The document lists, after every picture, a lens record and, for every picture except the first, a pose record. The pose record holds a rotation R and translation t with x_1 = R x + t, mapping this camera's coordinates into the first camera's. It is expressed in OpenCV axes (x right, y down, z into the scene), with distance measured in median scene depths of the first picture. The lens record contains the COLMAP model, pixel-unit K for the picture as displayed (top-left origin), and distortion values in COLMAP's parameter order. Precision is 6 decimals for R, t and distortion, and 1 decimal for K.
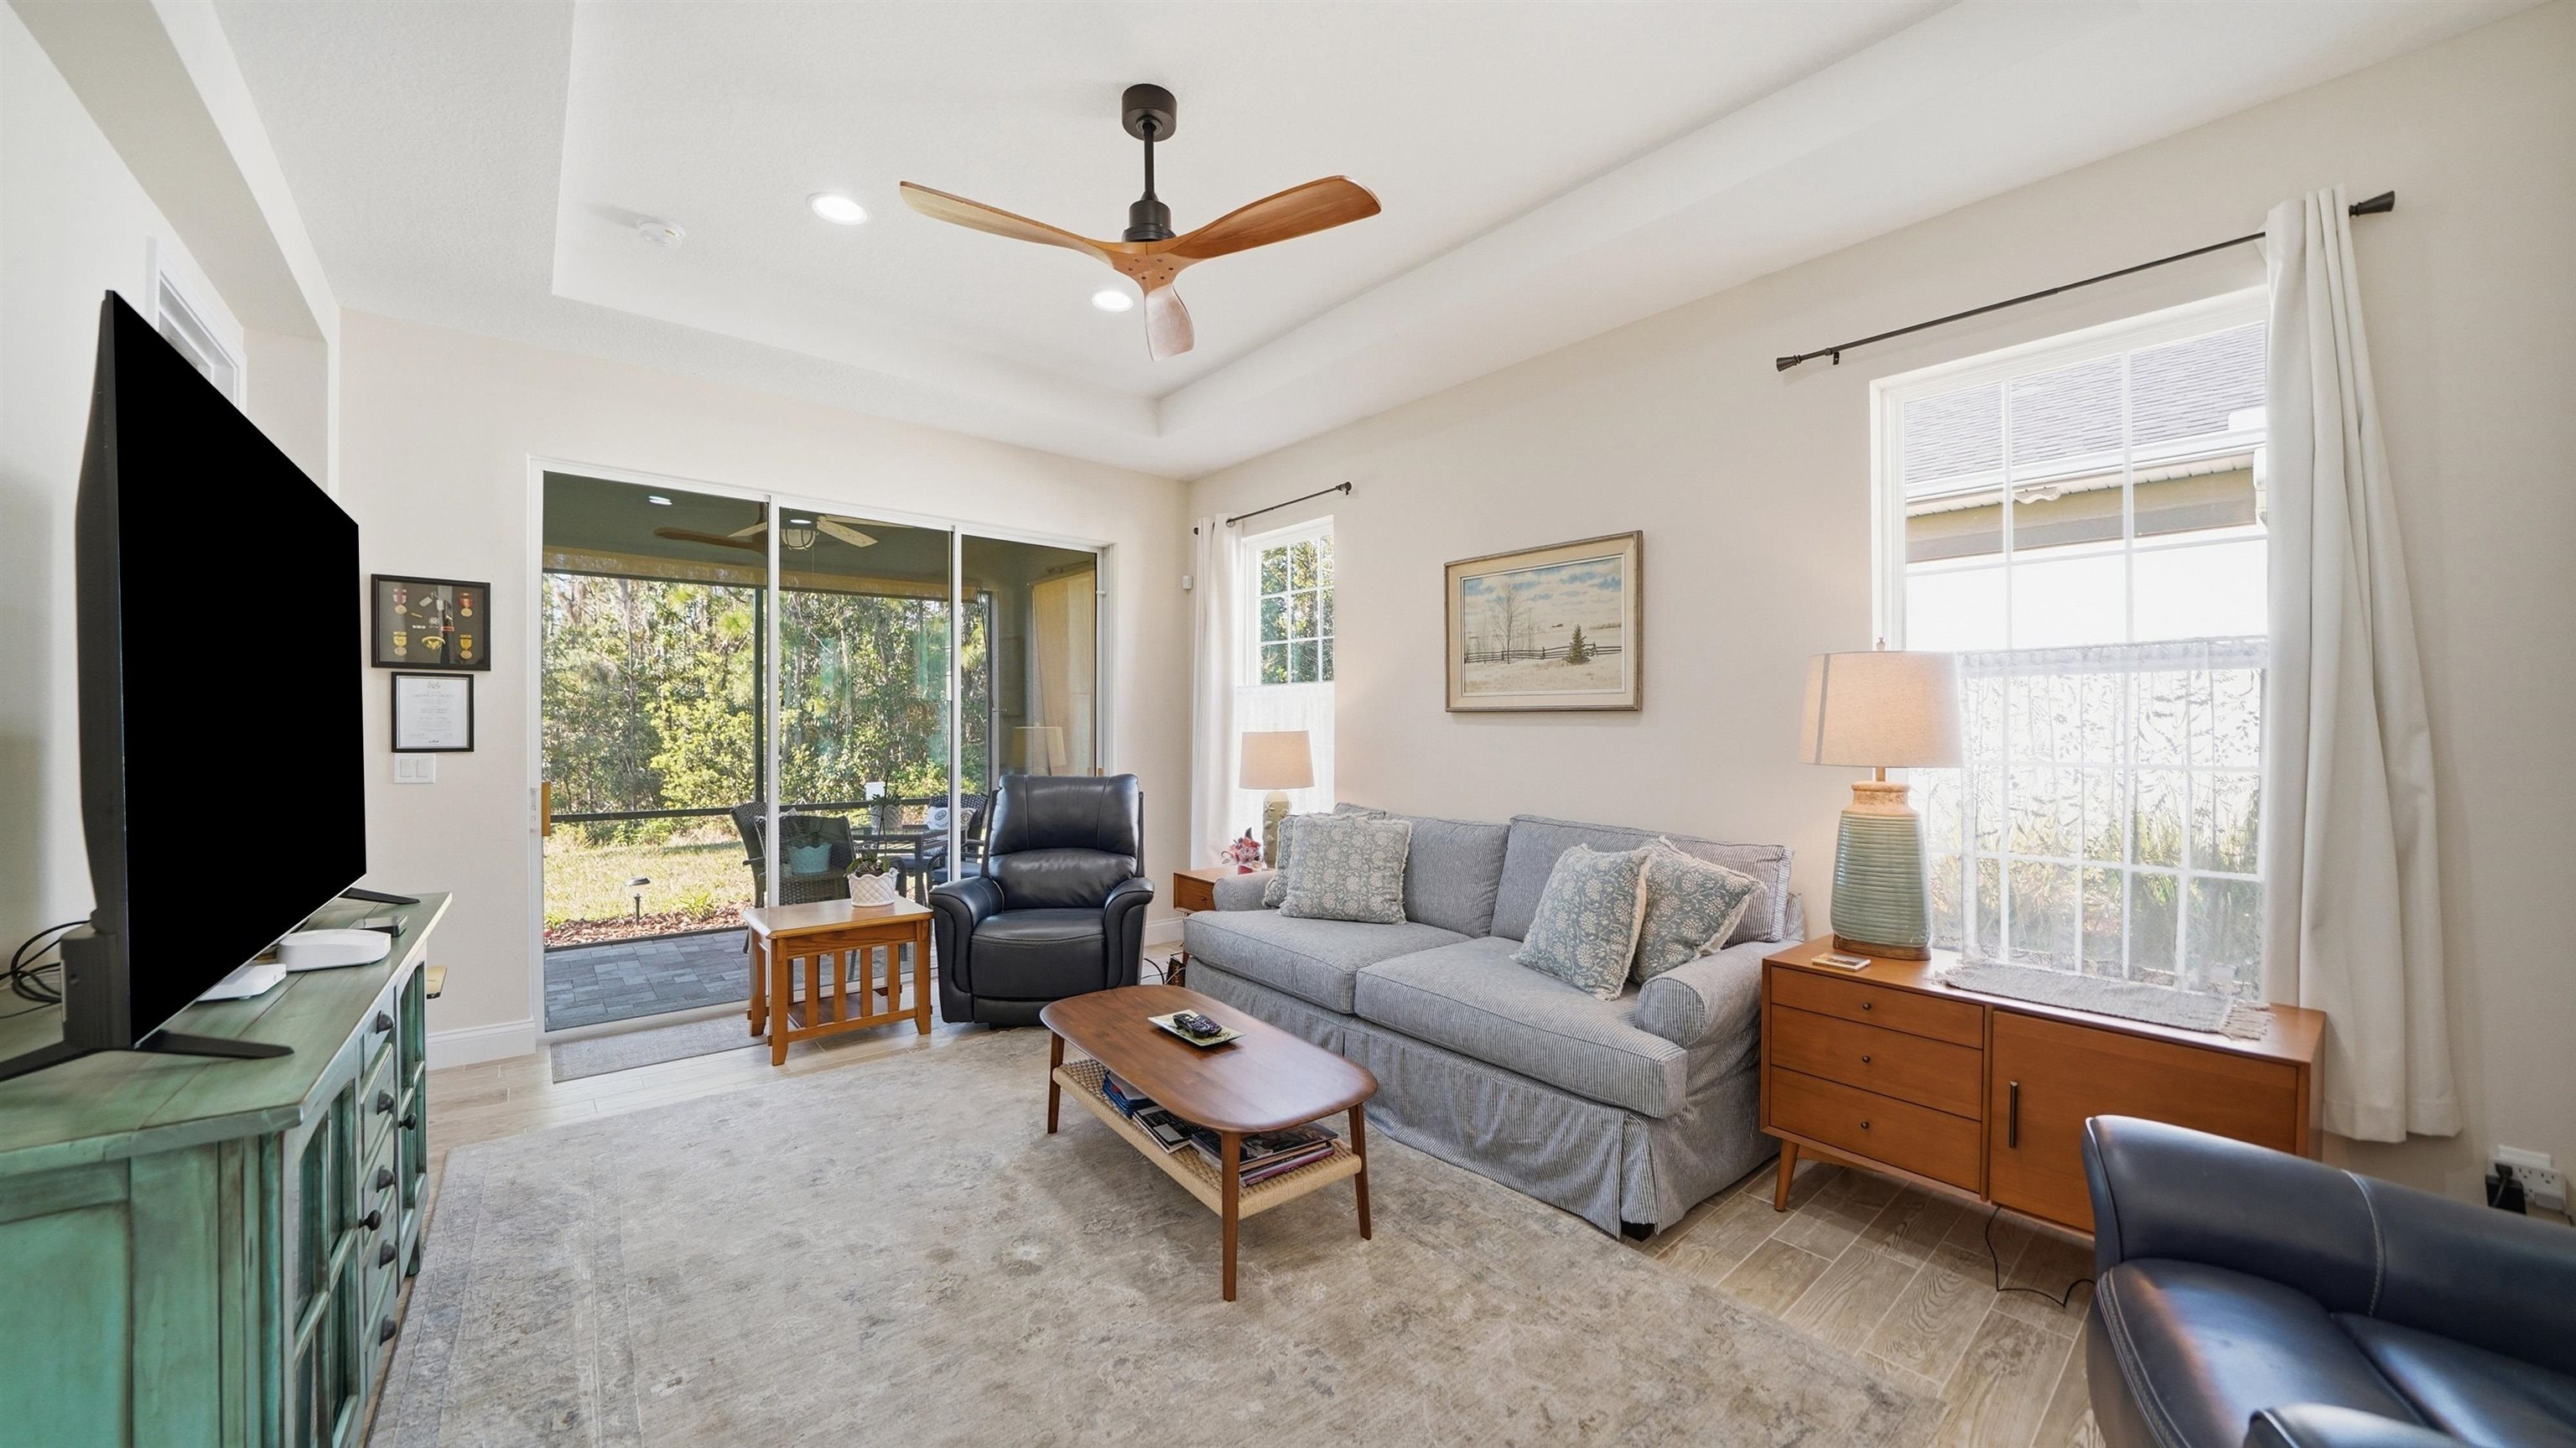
lens RADIAL K [[902.0, 0, 1282.7], [0, 902.0, 736.9], [0, 0, 1]] dist [-0.017754, 0.001383]
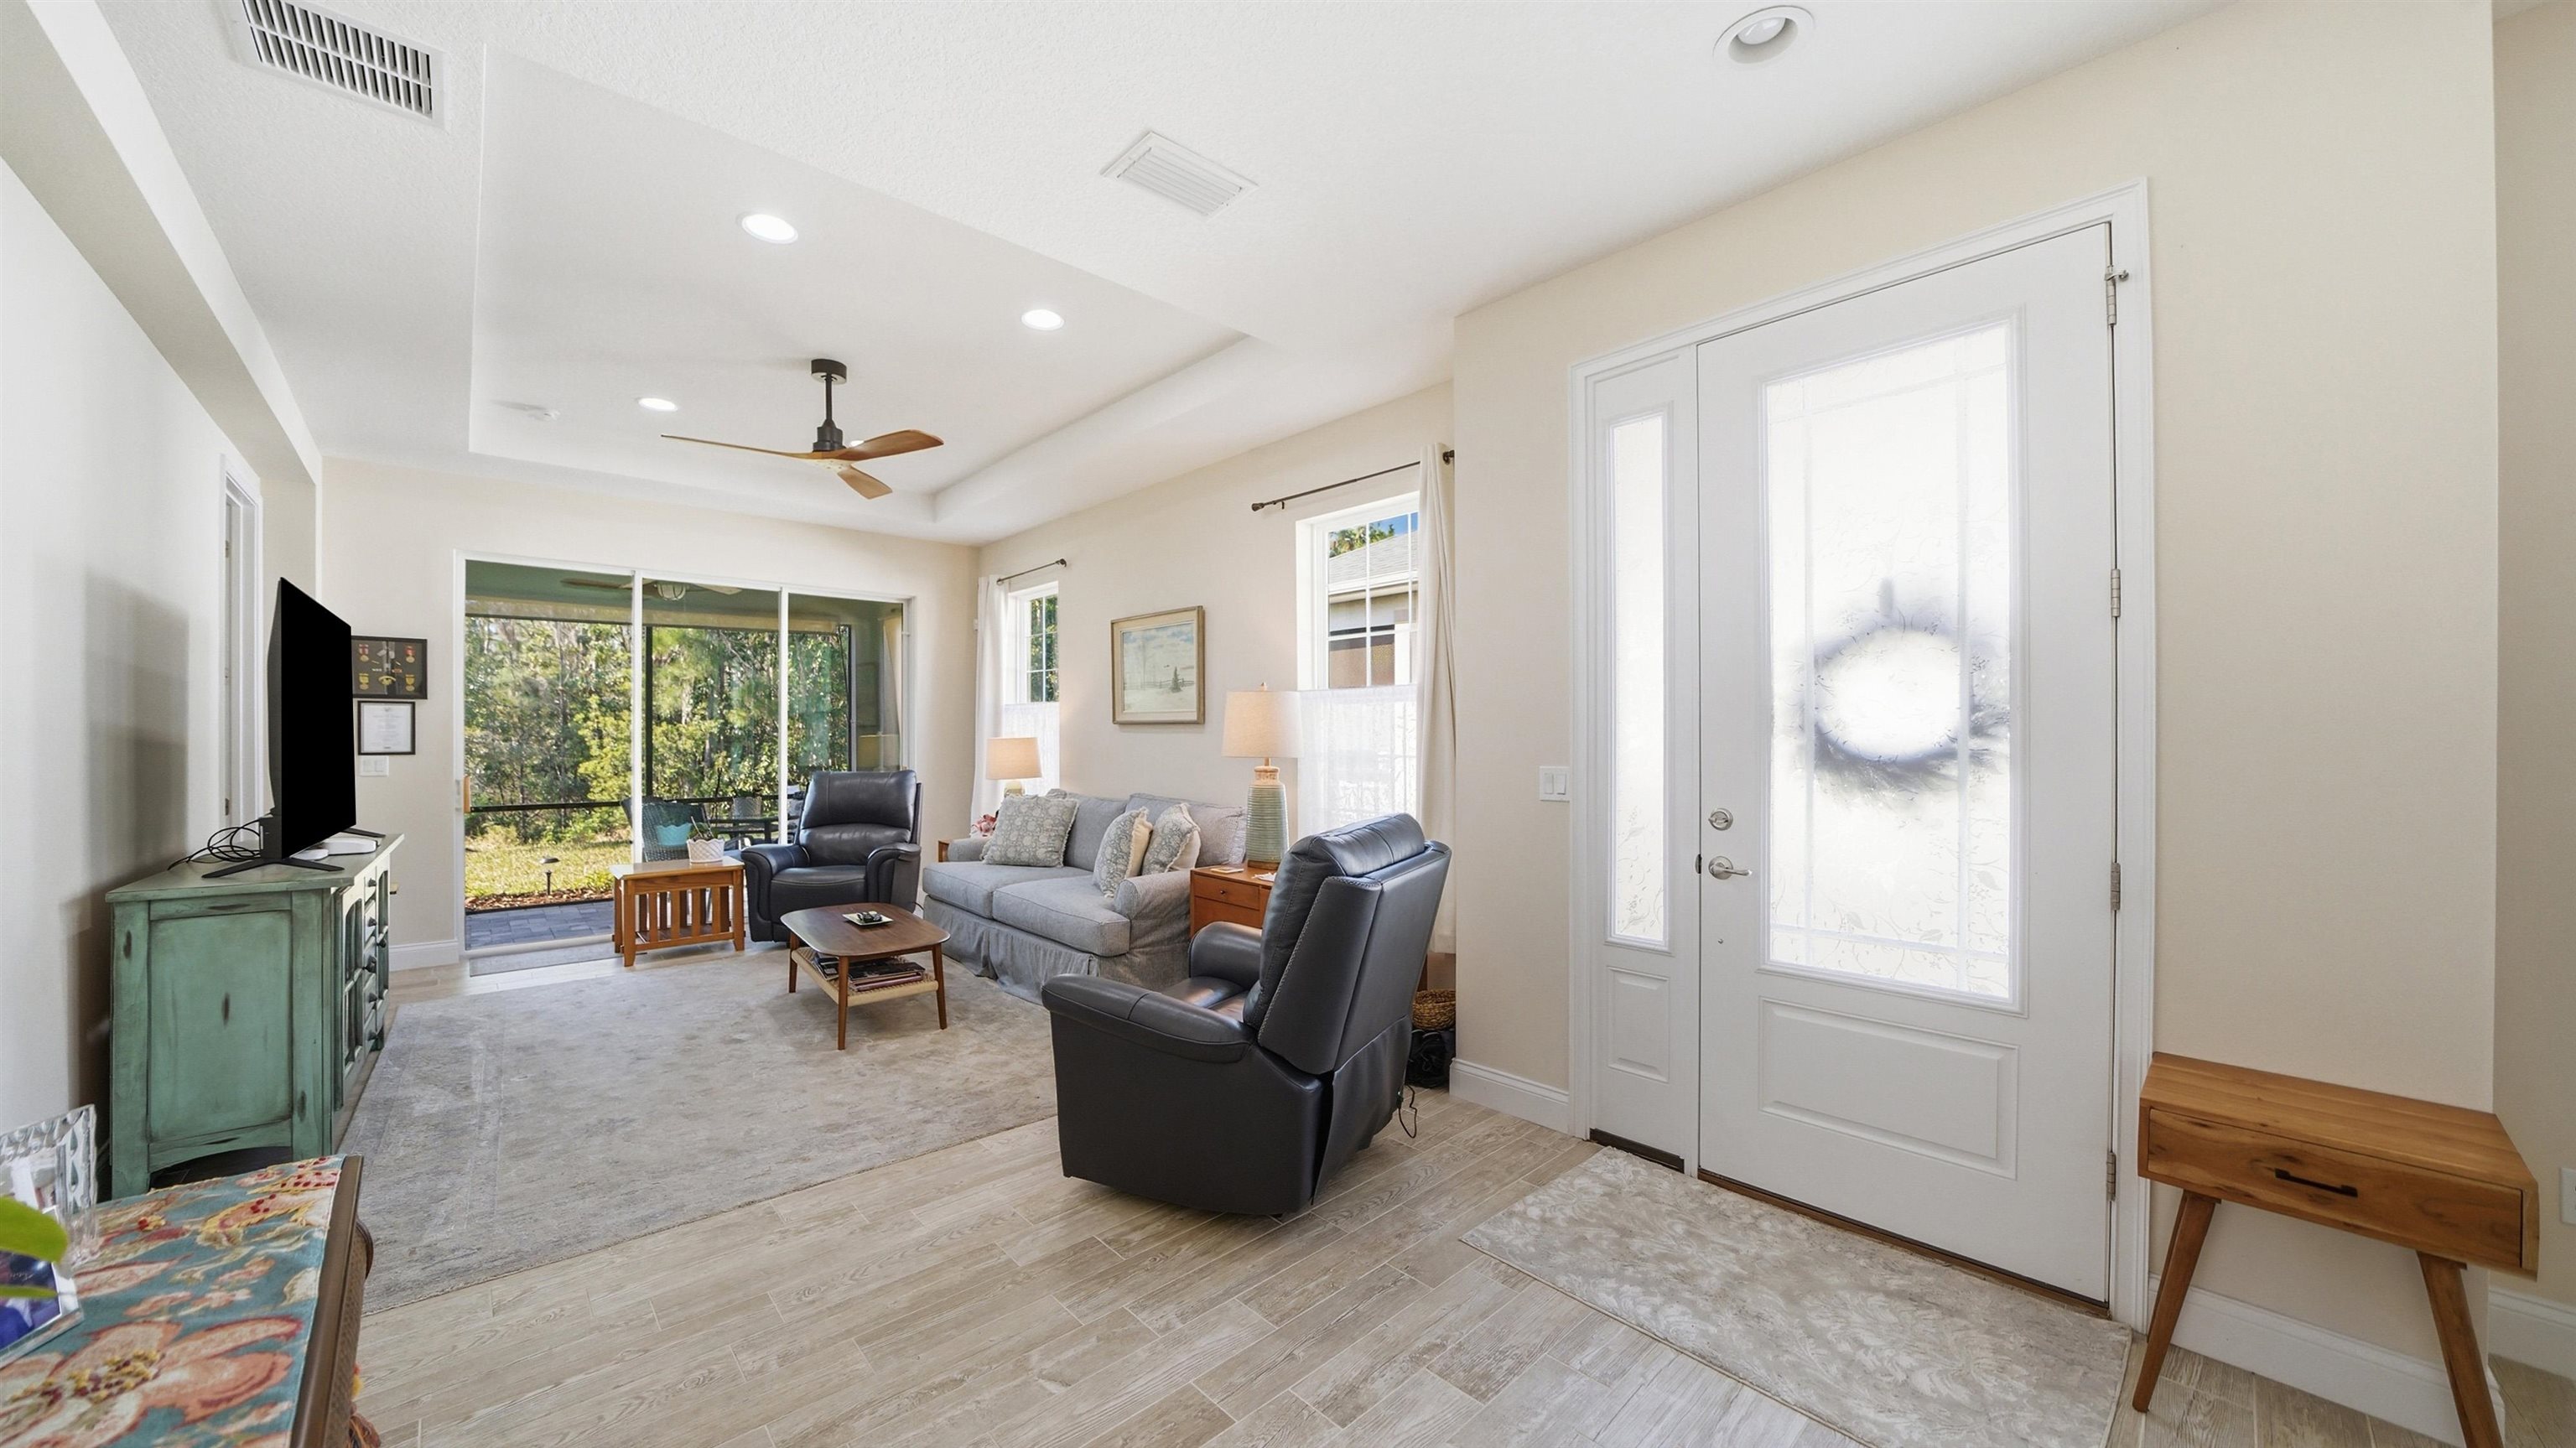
lens RADIAL K [[902.0, 0, 1286.0], [0, 902.0, 735.5], [0, 0, 1]] dist [-0.017754, 0.001383]
pose [[0.999138, -0.004860, 0.041233, 0.459890], [0.005190, 0.999955, -0.007906, 0.003969], [-0.041193, 0.008114, 0.999118, -0.516657]]
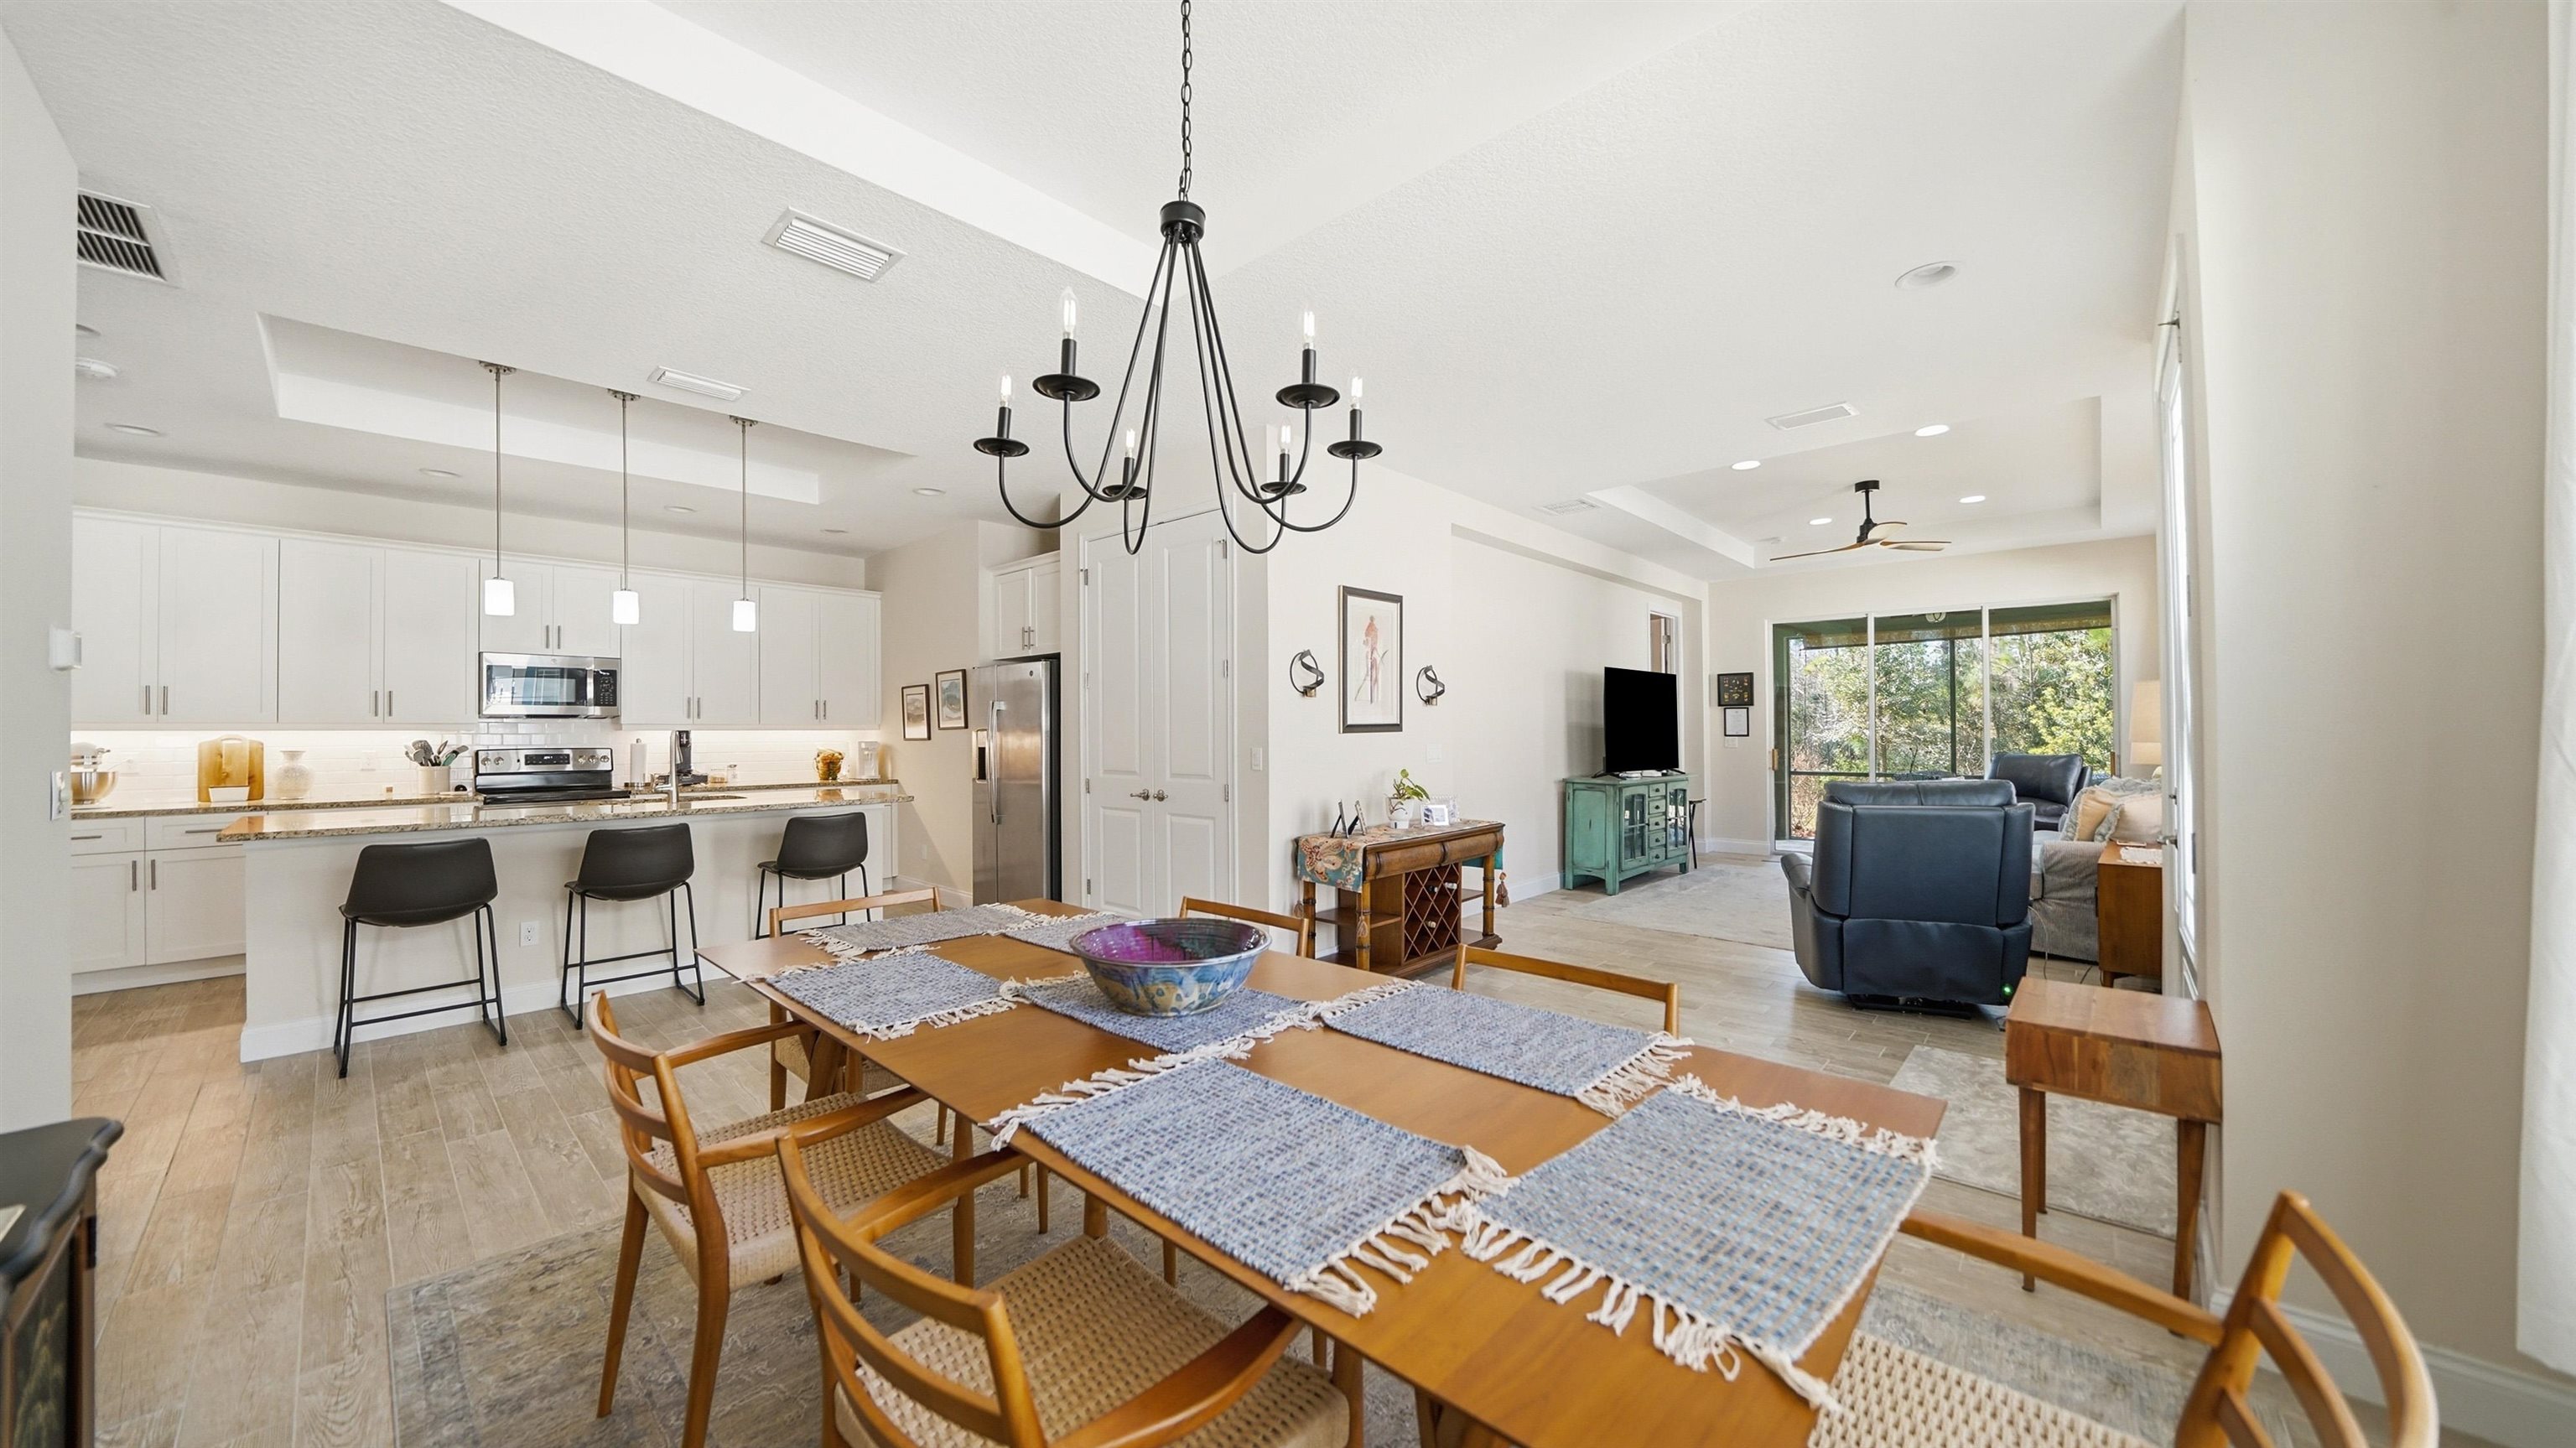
lens RADIAL K [[902.0, 0, 1275.1], [0, 902.0, 732.3], [0, 0, 1]] dist [-0.017754, 0.001383]
pose [[0.115795, -0.002538, -0.993270, 1.585829], [-0.000574, 0.999996, -0.002622, 0.013026], [0.993273, 0.000874, 0.115794, -0.713215]]
